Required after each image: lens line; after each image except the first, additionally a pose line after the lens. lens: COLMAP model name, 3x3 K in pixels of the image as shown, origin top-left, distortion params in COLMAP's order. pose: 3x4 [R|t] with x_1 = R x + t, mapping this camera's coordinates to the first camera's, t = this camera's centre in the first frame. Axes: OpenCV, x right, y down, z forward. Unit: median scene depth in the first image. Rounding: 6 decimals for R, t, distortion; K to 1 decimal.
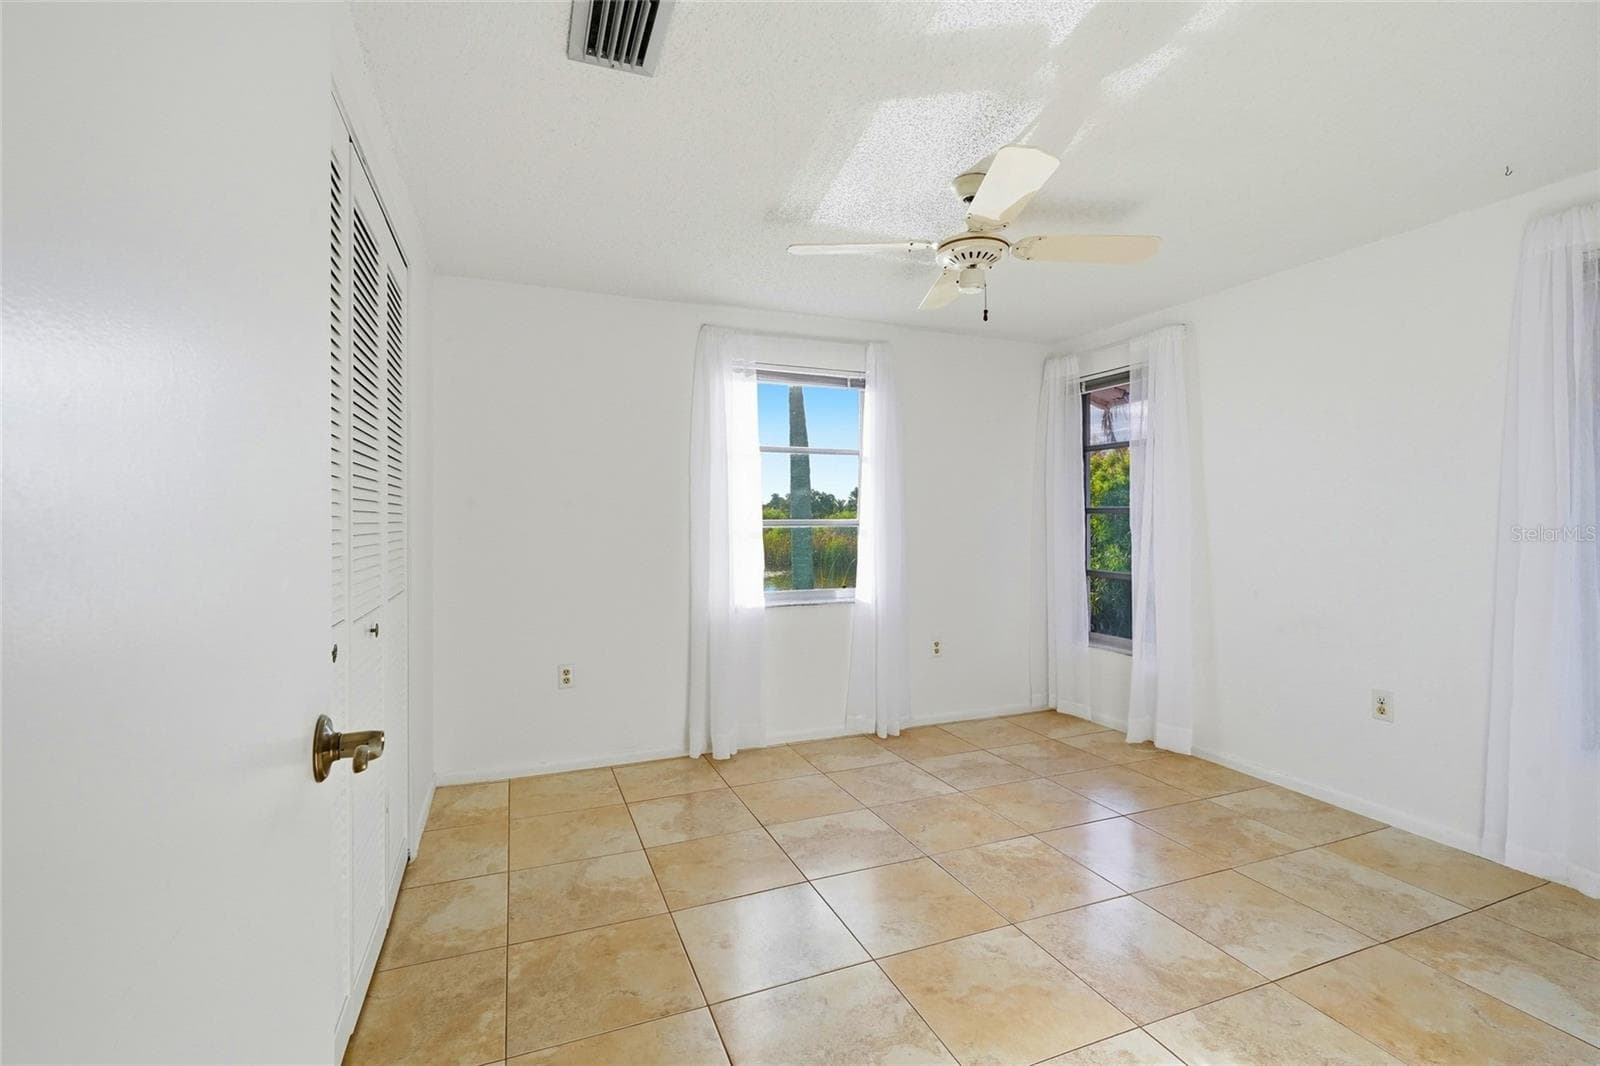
lens RADIAL K [[702.1, 0, 800.8], [0, 702.1, 530.5], [0, 0, 1]] dist [0.000635, -0.000067]
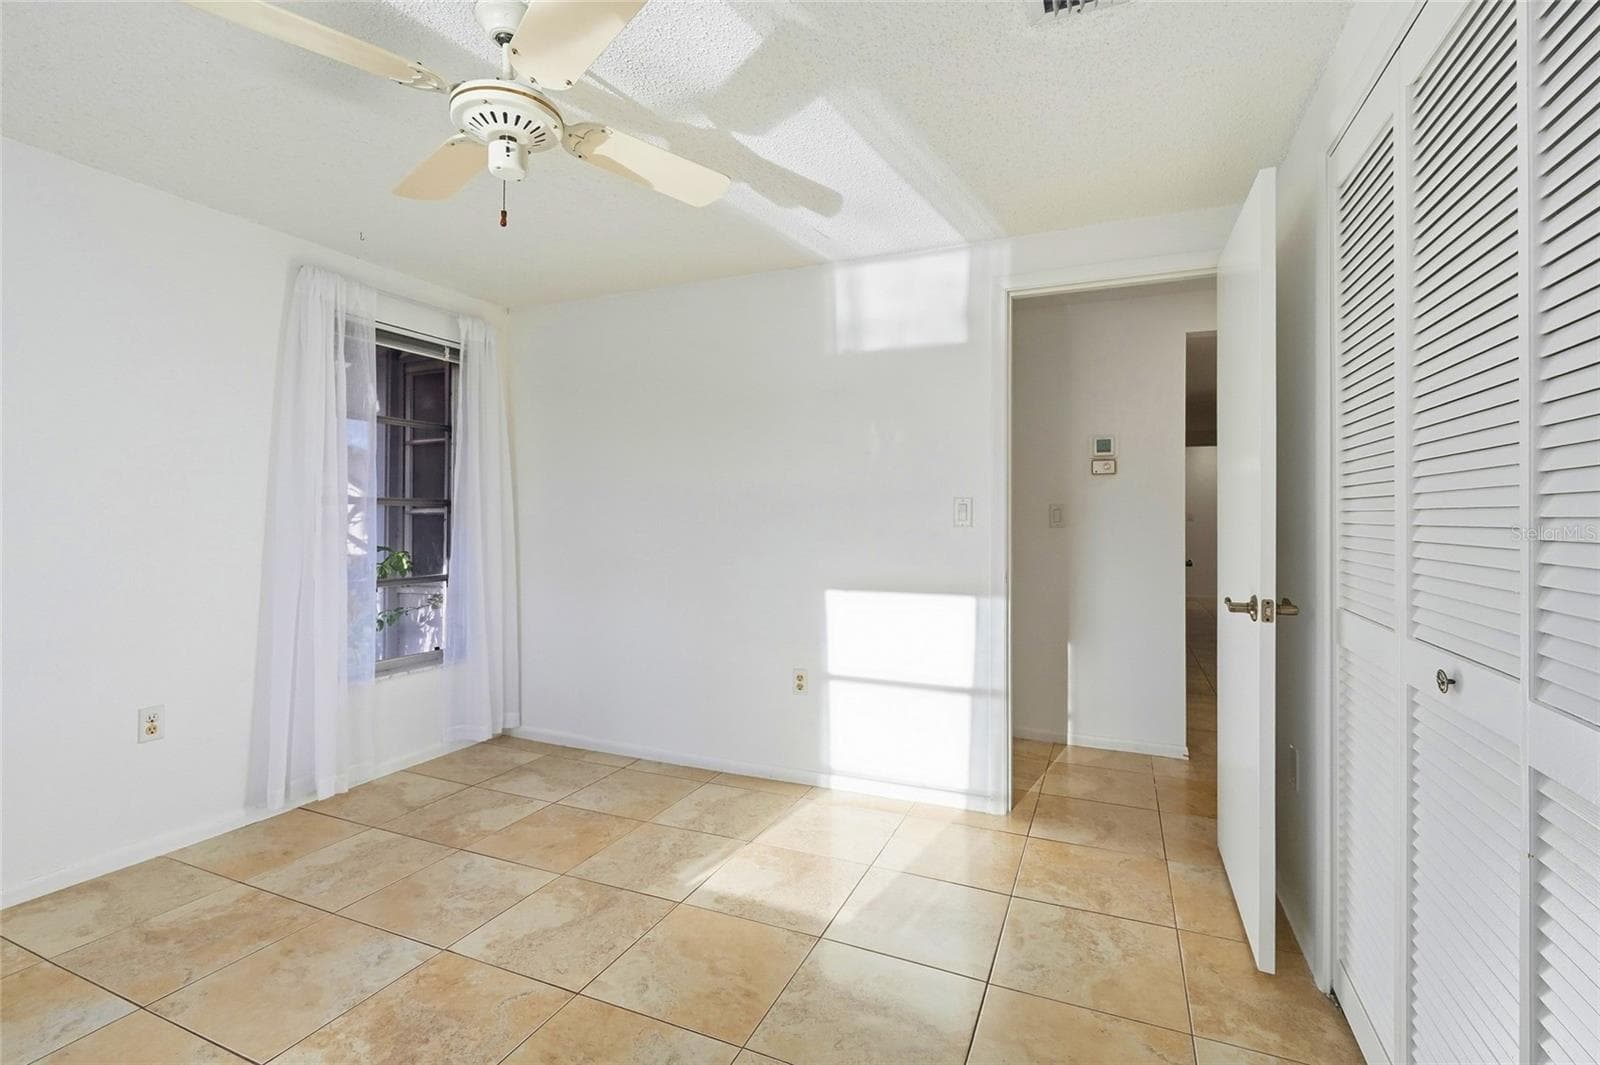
lens RADIAL K [[721.2, 0, 801.6], [0, 721.2, 509.7], [0, 0, 1]] dist [-0.001578, -0.000434]
pose [[-0.700550, 0.006024, 0.713578, -0.370261], [0.004455, 0.999982, -0.004069, -0.008454], [-0.713590, 0.000328, -0.700564, 1.042566]]
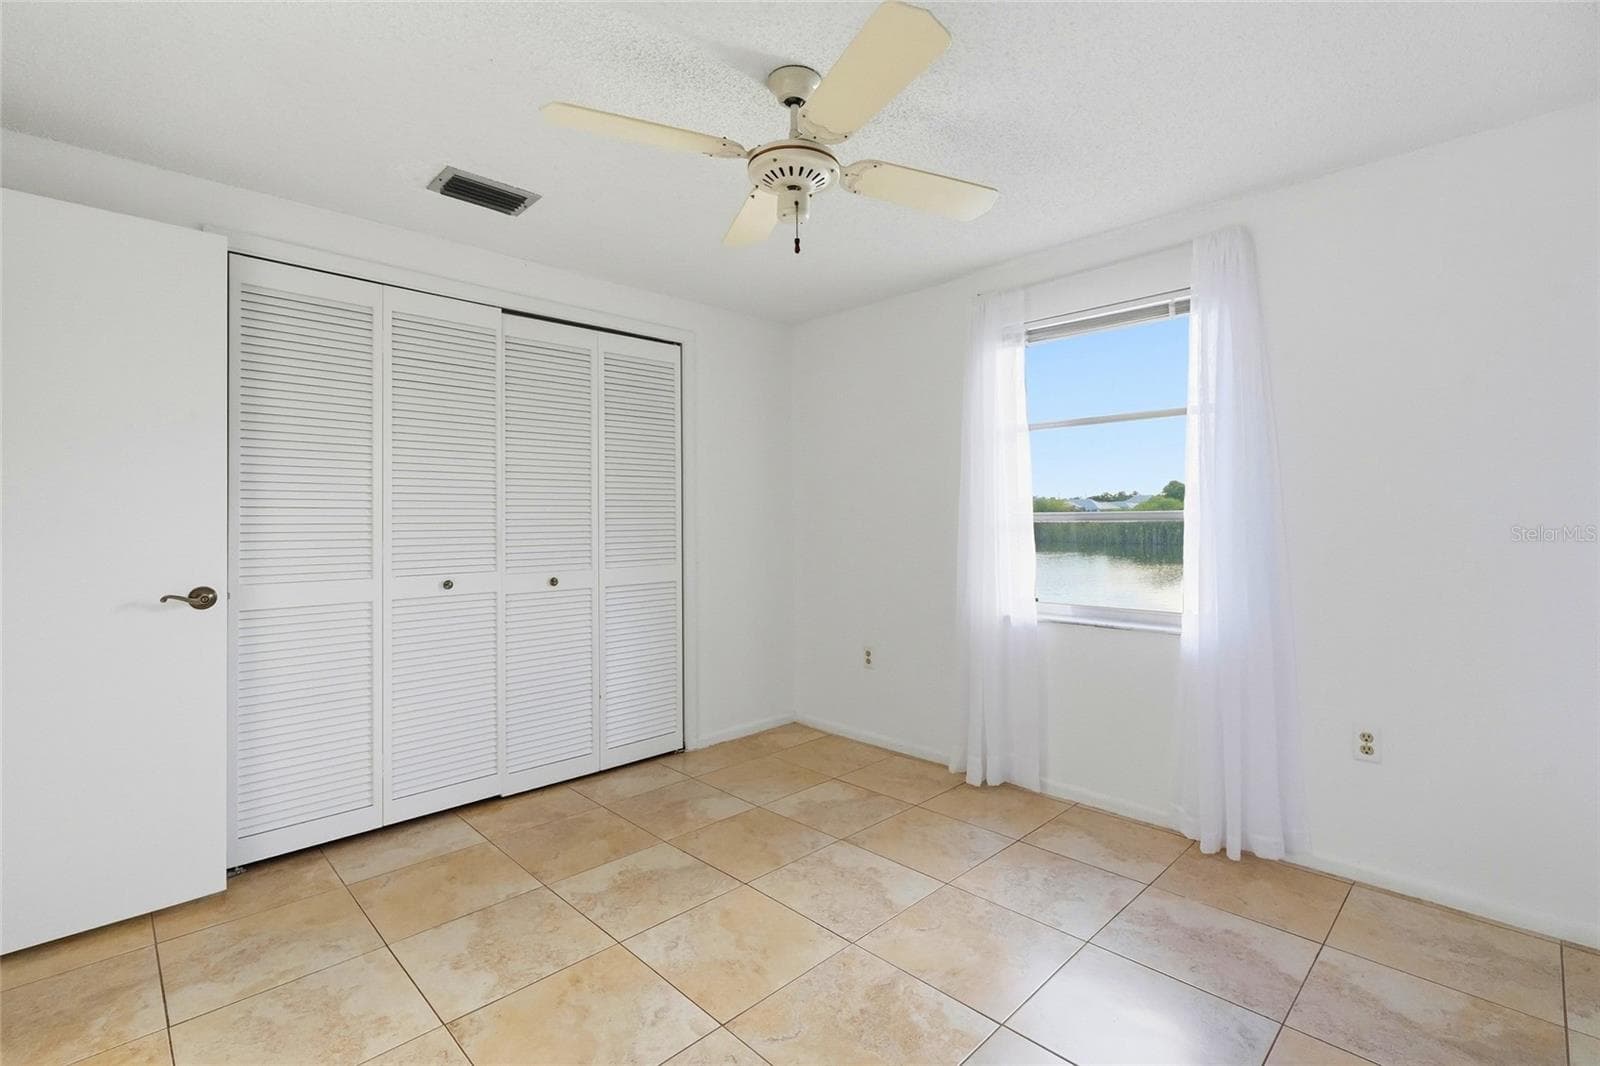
lens RADIAL K [[714.0, 0, 801.6], [0, 714.0, 523.2], [0, 0, 1]] dist [0.000682, -0.000067]
pose [[0.391128, 0.004223, -0.920327, 0.792811], [-0.006119, 0.999979, 0.001988, -0.004448], [0.920316, 0.004854, 0.391146, 0.565279]]
